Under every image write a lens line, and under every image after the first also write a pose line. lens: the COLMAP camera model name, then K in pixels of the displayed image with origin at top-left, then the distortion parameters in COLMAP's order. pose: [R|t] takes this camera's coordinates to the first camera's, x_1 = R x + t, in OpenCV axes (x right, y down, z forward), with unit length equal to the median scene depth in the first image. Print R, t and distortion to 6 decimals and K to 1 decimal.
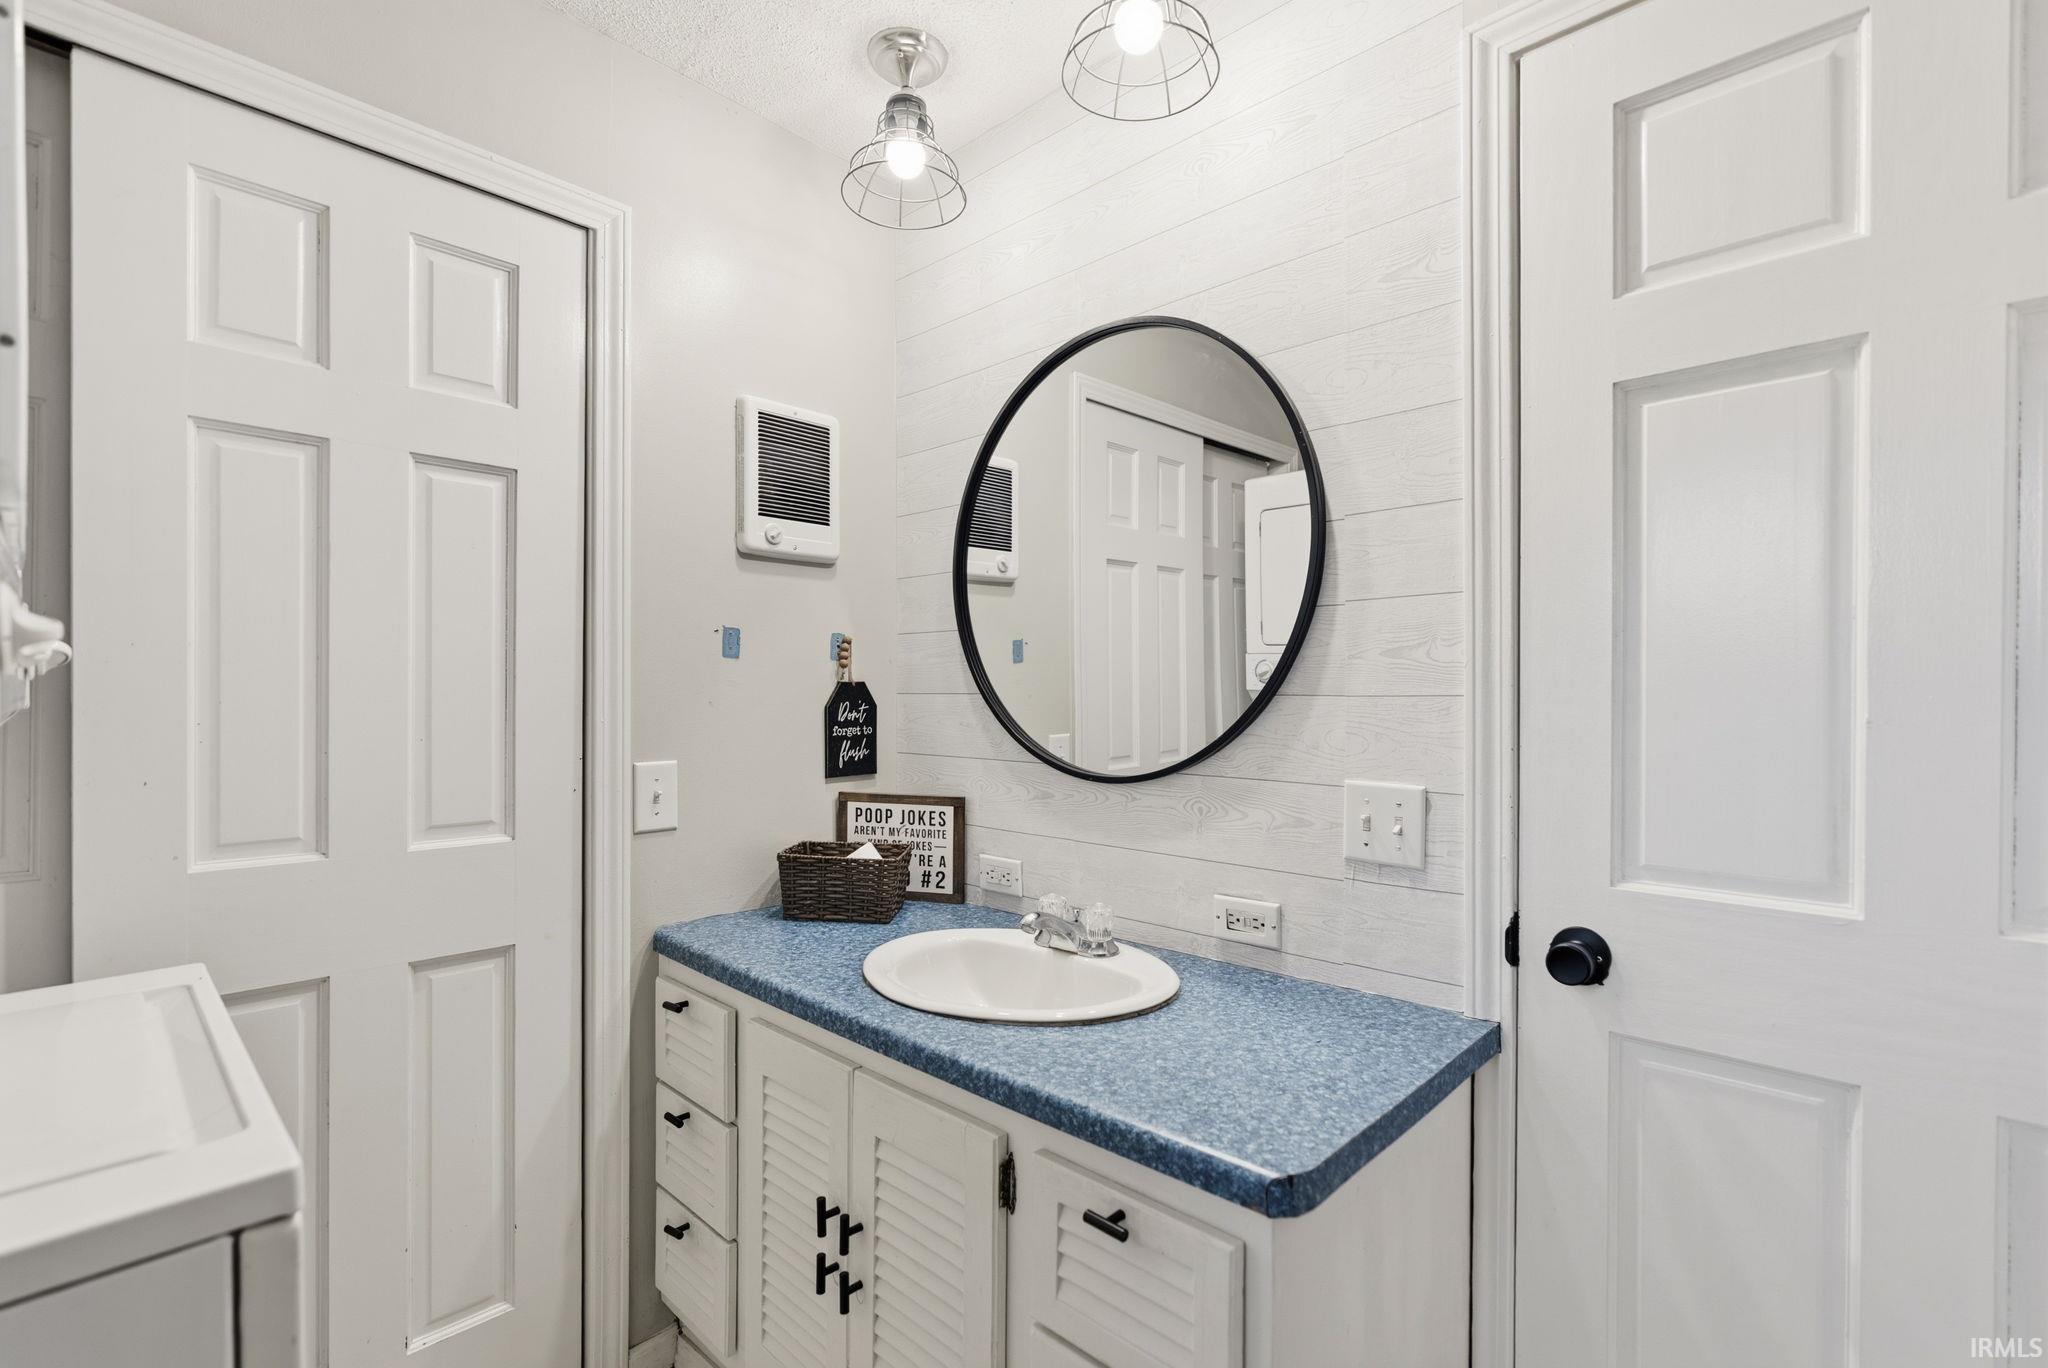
lens RADIAL K [[941.3, 0, 1035.1], [0, 941.3, 693.6], [0, 0, 1]] dist [0.014826, -0.001207]
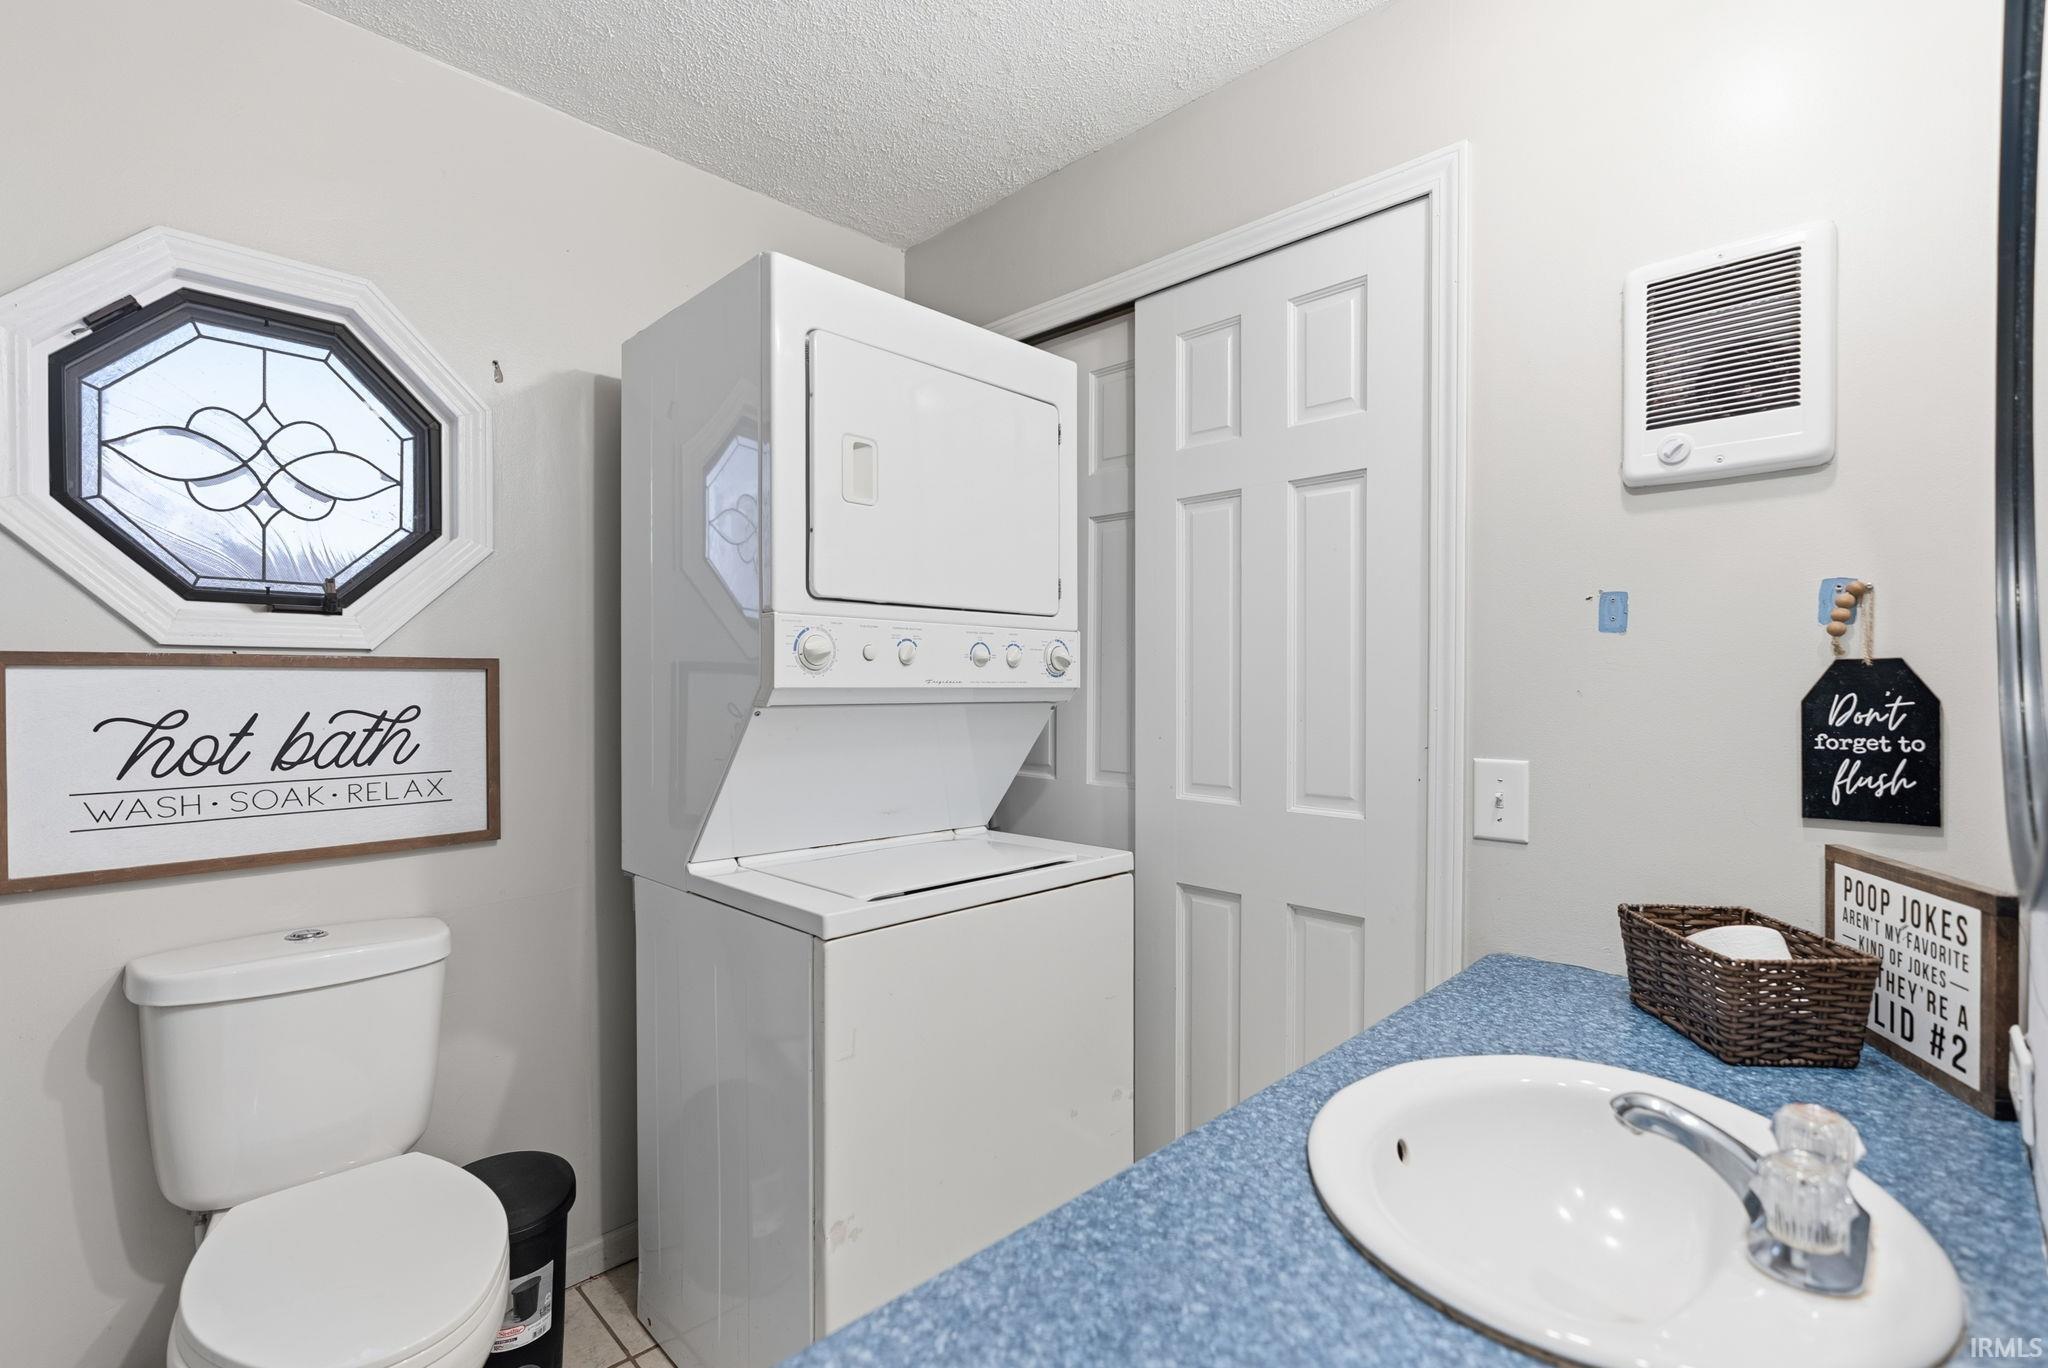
lens RADIAL K [[941.3, 0, 1033.8], [0, 941.3, 681.8], [0, 0, 1]] dist [0.014826, -0.001207]
pose [[-0.013338, -0.004677, -0.999900, 0.409540], [-0.002547, 0.999986, -0.004643, 0.005868], [0.999908, 0.002485, -0.013349, 0.517687]]
